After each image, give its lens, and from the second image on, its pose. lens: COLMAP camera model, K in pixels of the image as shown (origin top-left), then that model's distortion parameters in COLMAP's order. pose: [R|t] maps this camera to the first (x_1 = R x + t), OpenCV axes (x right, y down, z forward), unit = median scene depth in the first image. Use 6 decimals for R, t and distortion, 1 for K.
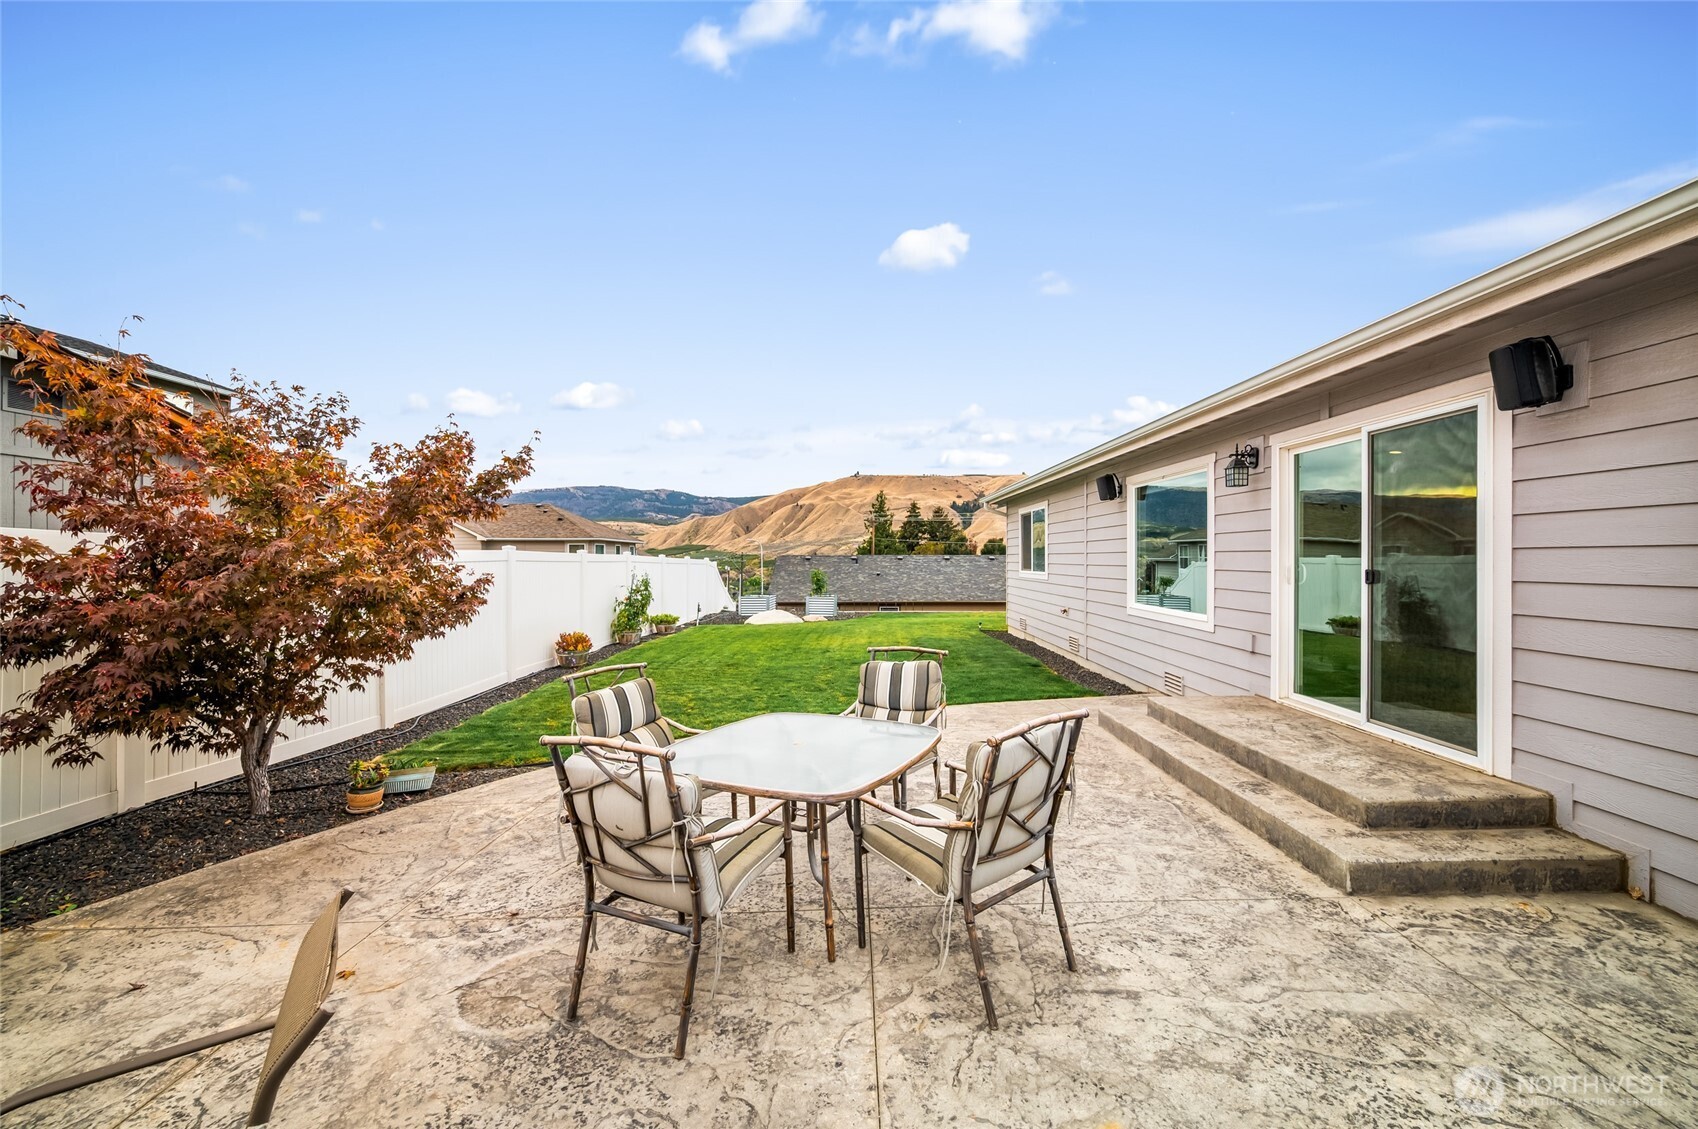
lens RADIAL K [[672.2, 0, 849.3], [0, 672.2, 555.1], [0, 0, 1]] dist [-0.002322, 0.001313]
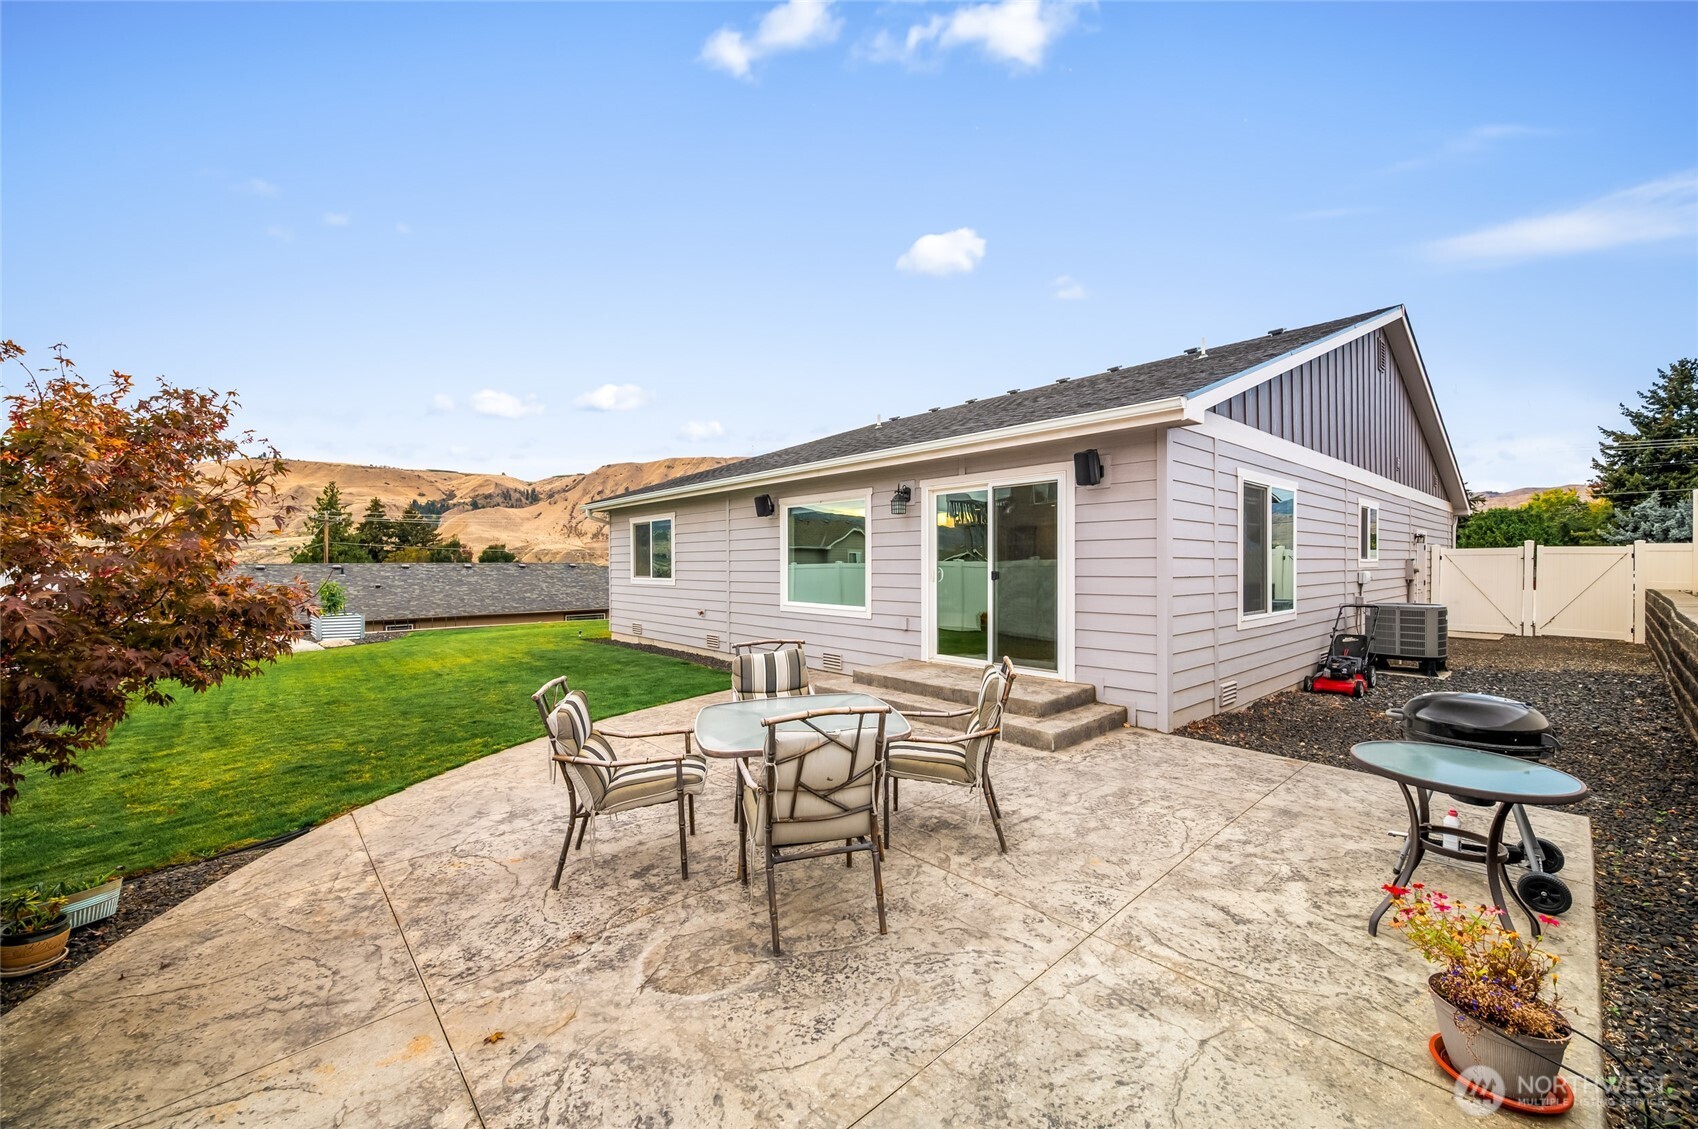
lens RADIAL K [[672.2, 0, 848.5], [0, 672.2, 561.9], [0, 0, 1]] dist [-0.002322, 0.001313]
pose [[0.746463, -0.000887, 0.665427, -0.075859], [0.001576, 0.999999, -0.000435, -0.000098], [-0.665425, 0.001373, 0.746463, 0.002080]]
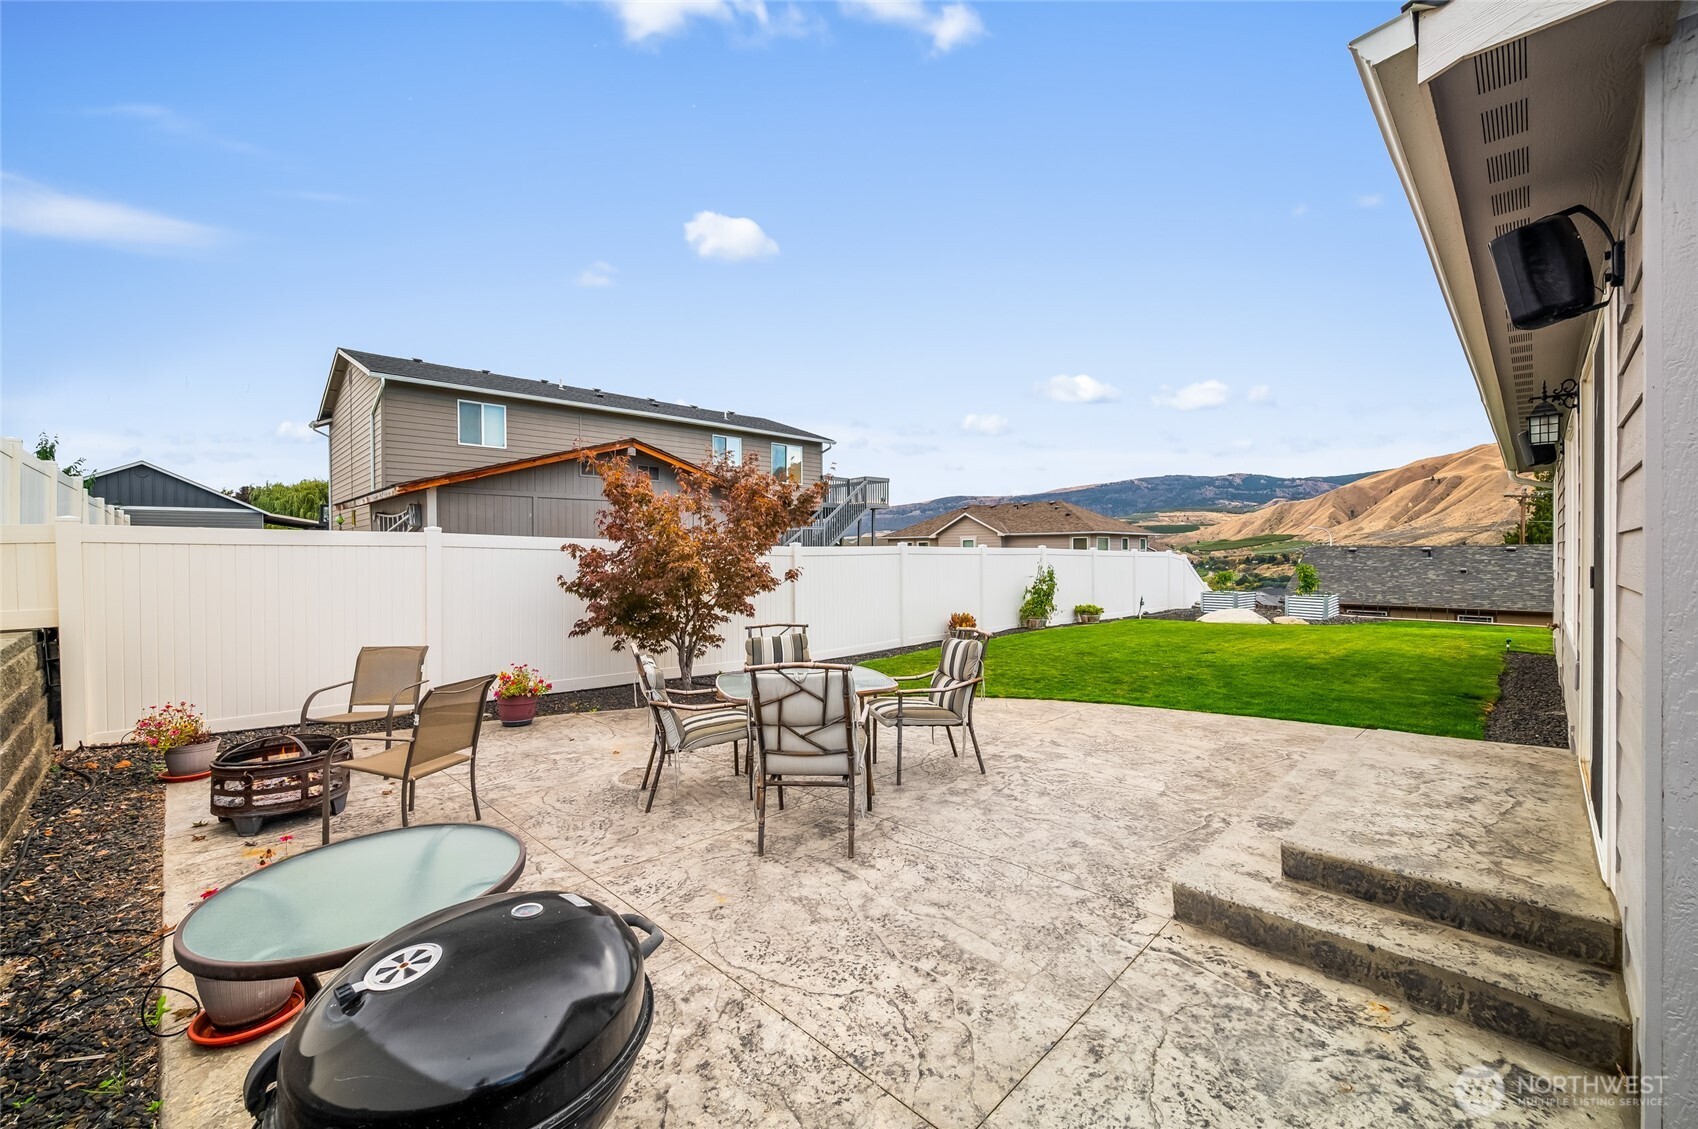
lens RADIAL K [[672.2, 0, 855.9], [0, 672.2, 558.8], [0, 0, 1]] dist [-0.002322, 0.001313]
pose [[0.705705, 0.004145, -0.708493, 0.096553], [0.007778, 0.999877, 0.013597, -0.000170], [0.708463, -0.015107, 0.705586, 0.004520]]
